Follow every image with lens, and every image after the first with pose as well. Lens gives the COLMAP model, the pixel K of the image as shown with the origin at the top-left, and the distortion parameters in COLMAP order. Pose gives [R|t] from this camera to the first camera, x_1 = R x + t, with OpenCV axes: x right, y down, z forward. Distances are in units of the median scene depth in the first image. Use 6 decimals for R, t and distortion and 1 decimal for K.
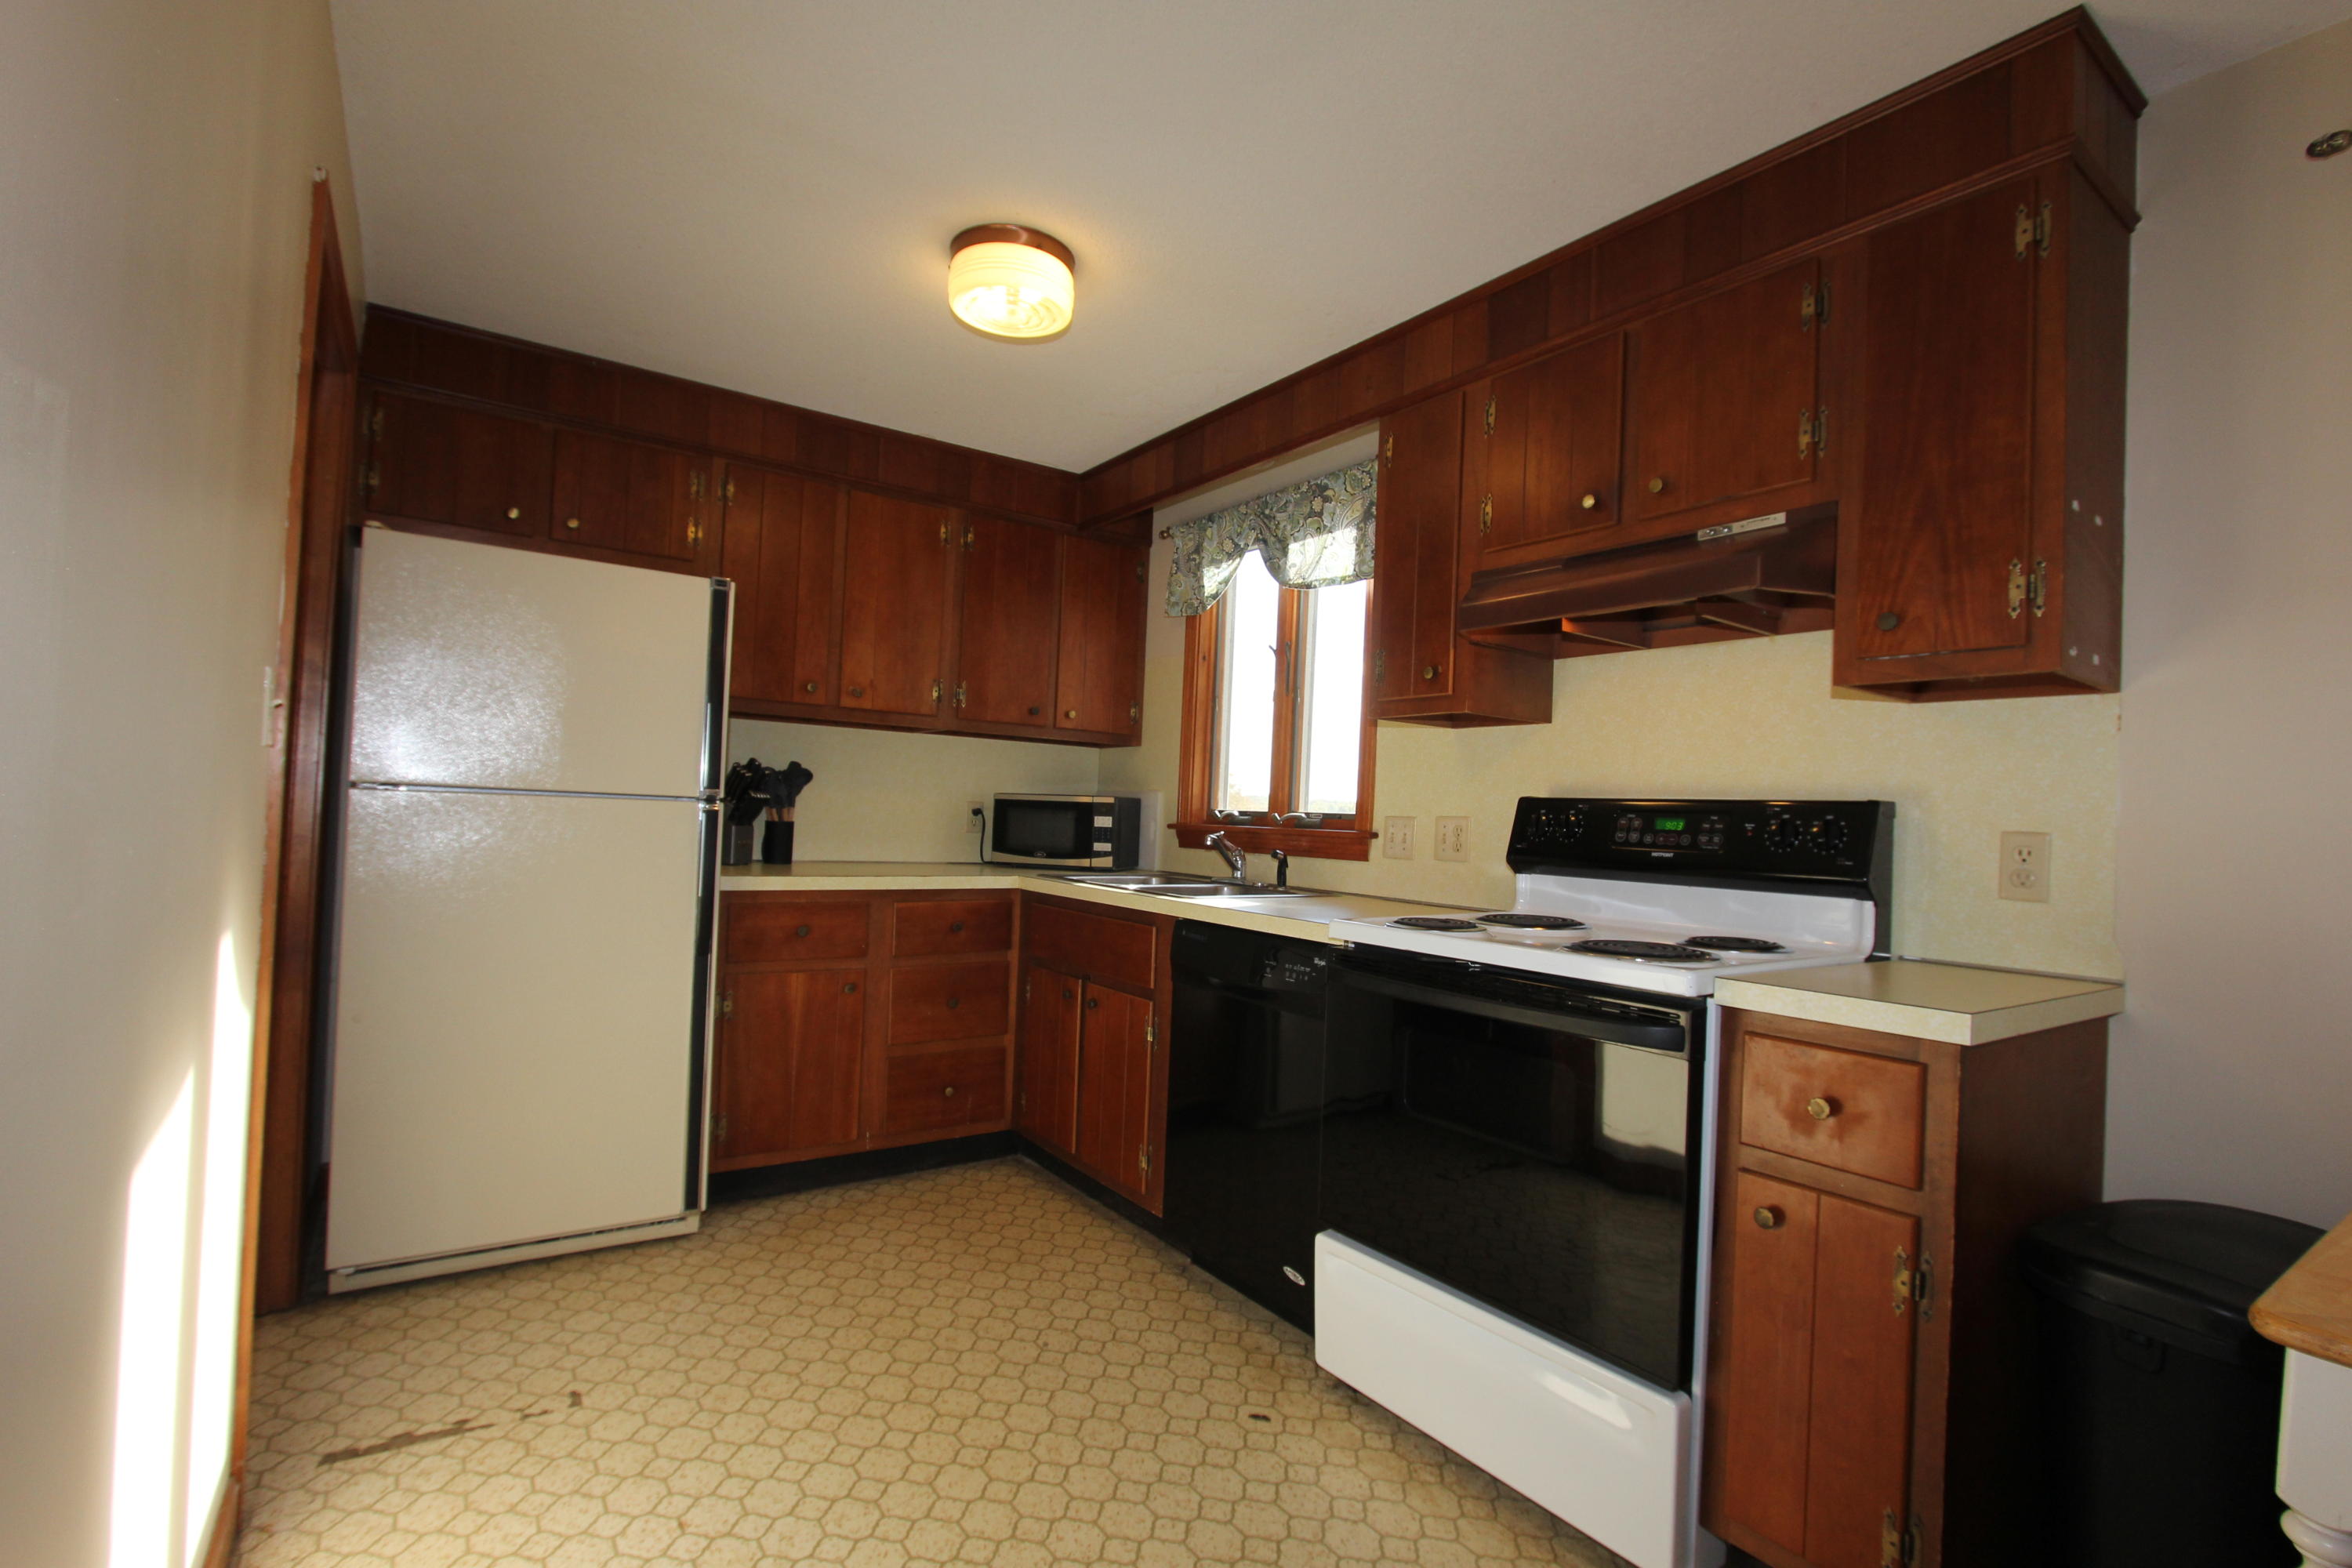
lens RADIAL K [[1066.7, 0, 1178.4], [0, 1066.7, 793.7], [0, 0, 1]] dist [-0.020880, 0.001432]
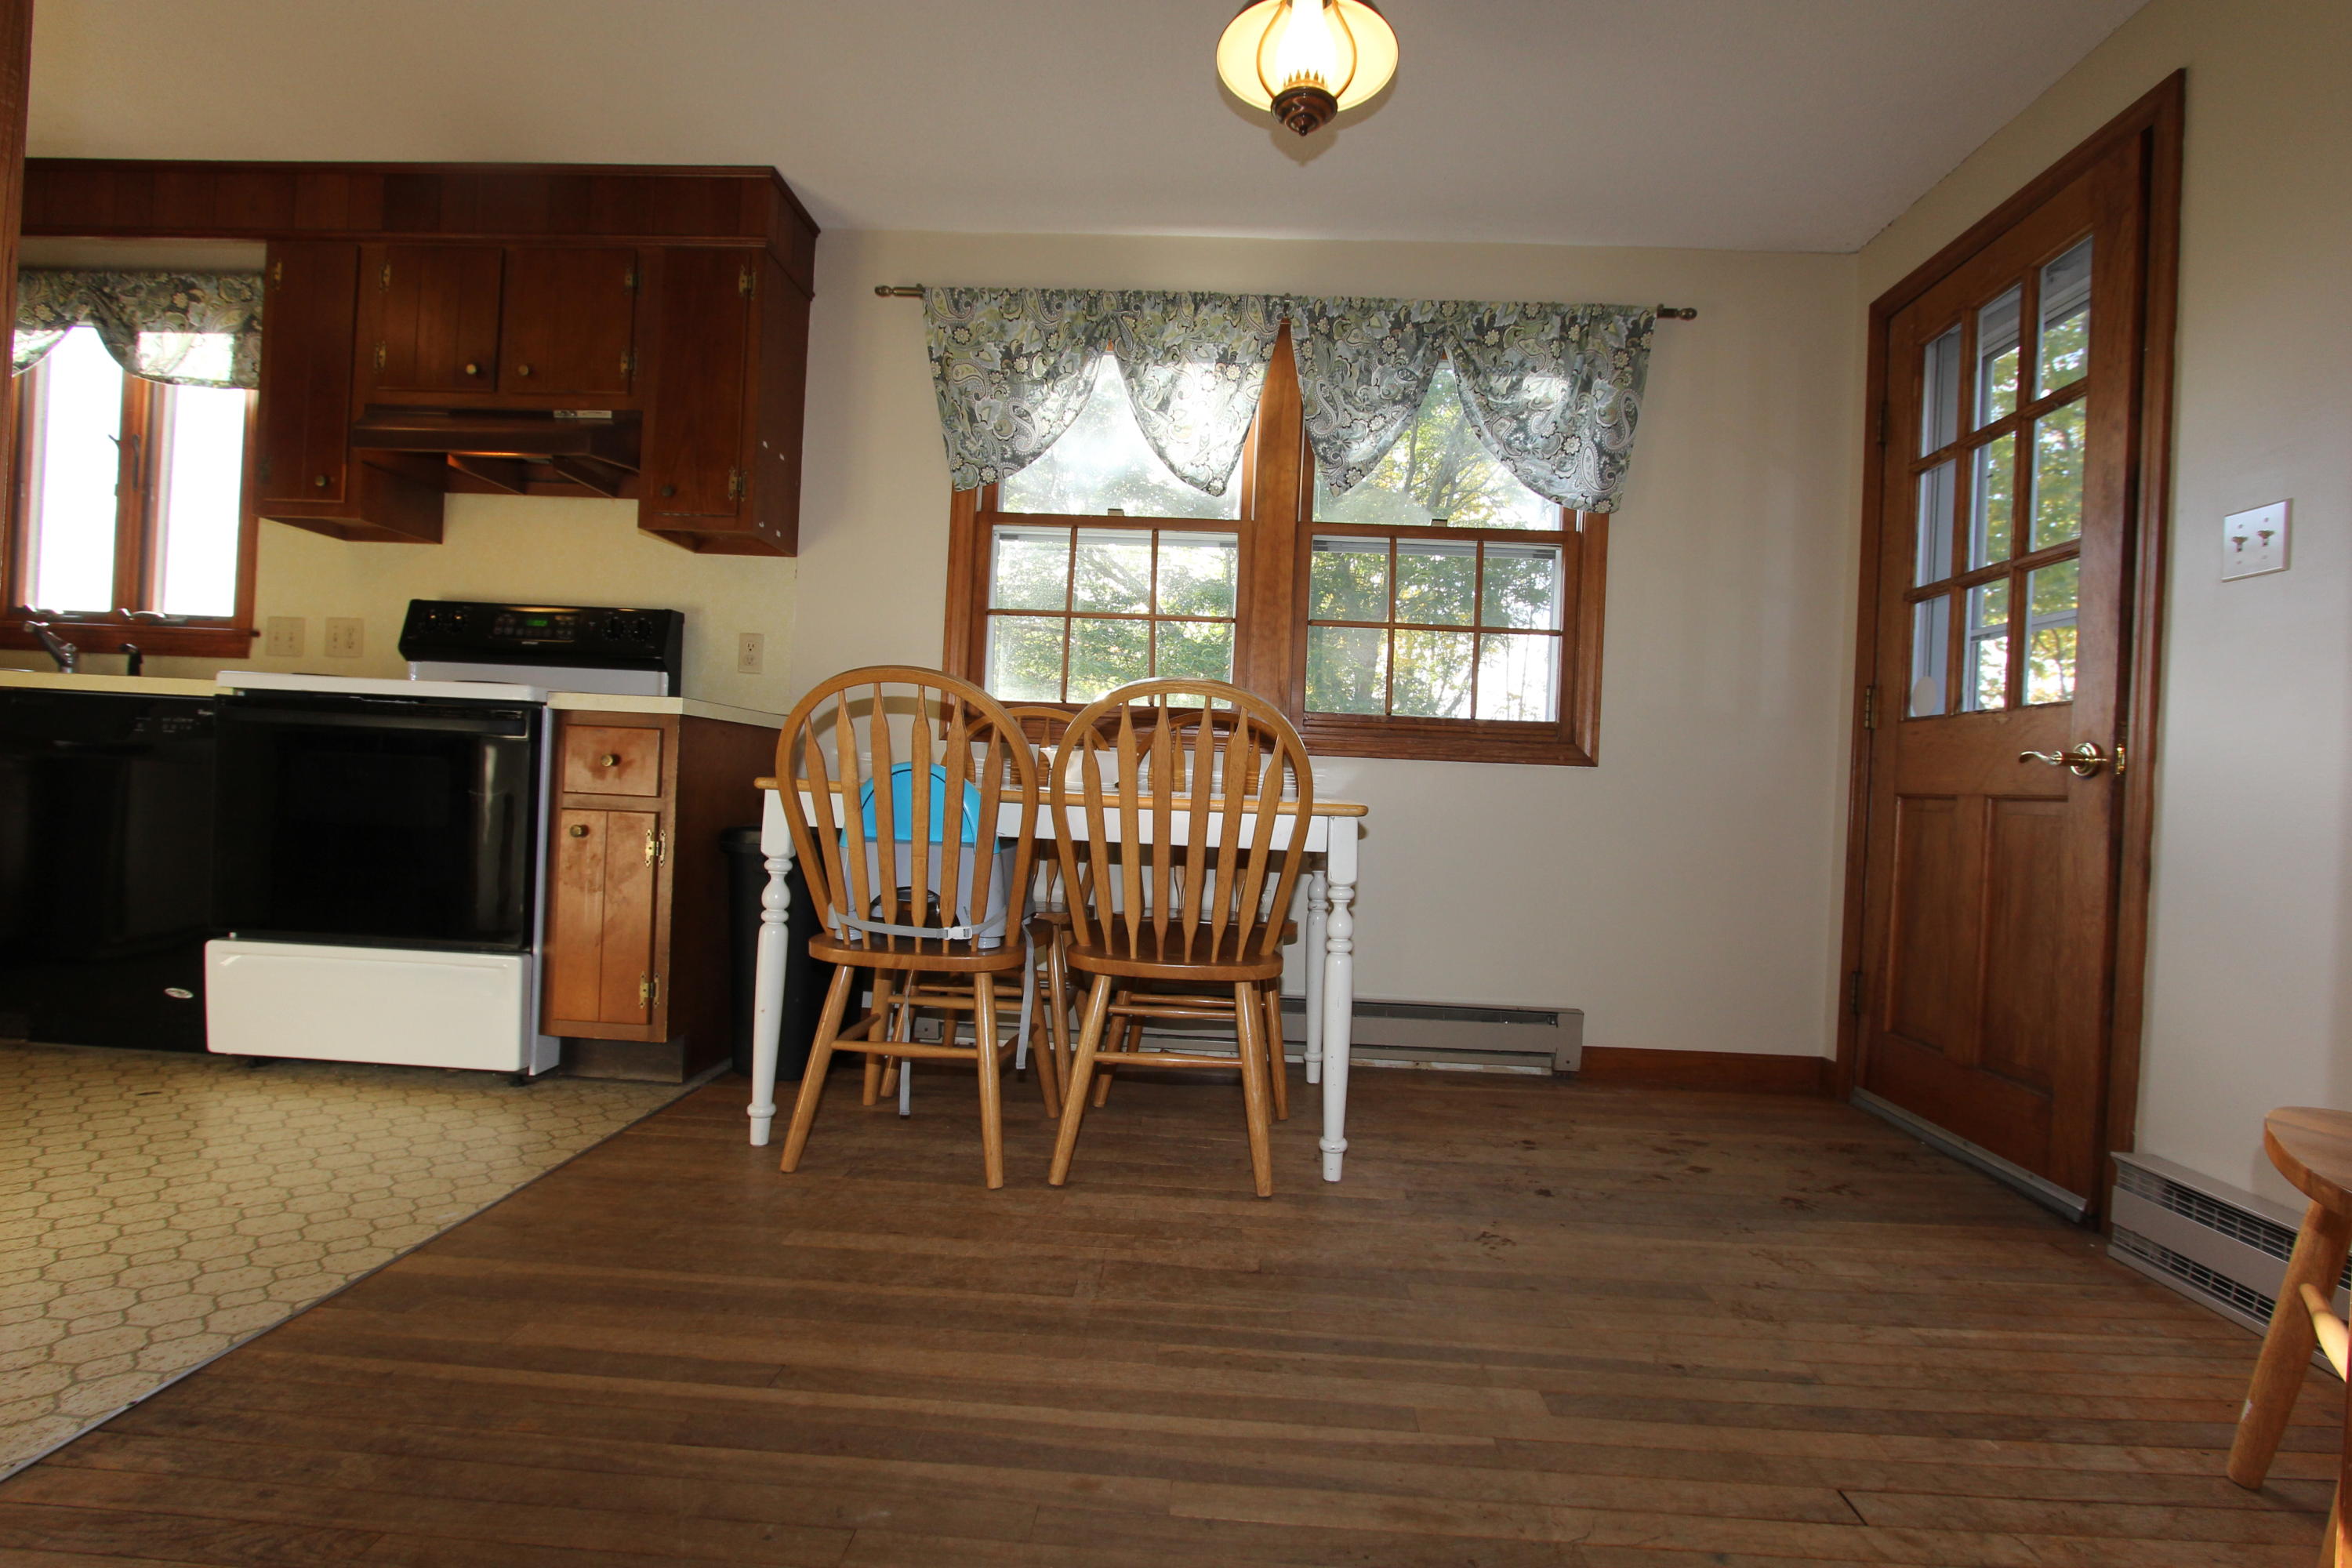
lens RADIAL K [[1066.7, 0, 1190.7], [0, 1066.7, 787.8], [0, 0, 1]] dist [-0.020880, 0.001432]
pose [[0.597292, -0.019862, 0.801778, -0.127447], [-0.034599, 0.998125, 0.050501, 0.133364], [-0.801277, -0.057905, 0.595485, -0.476931]]
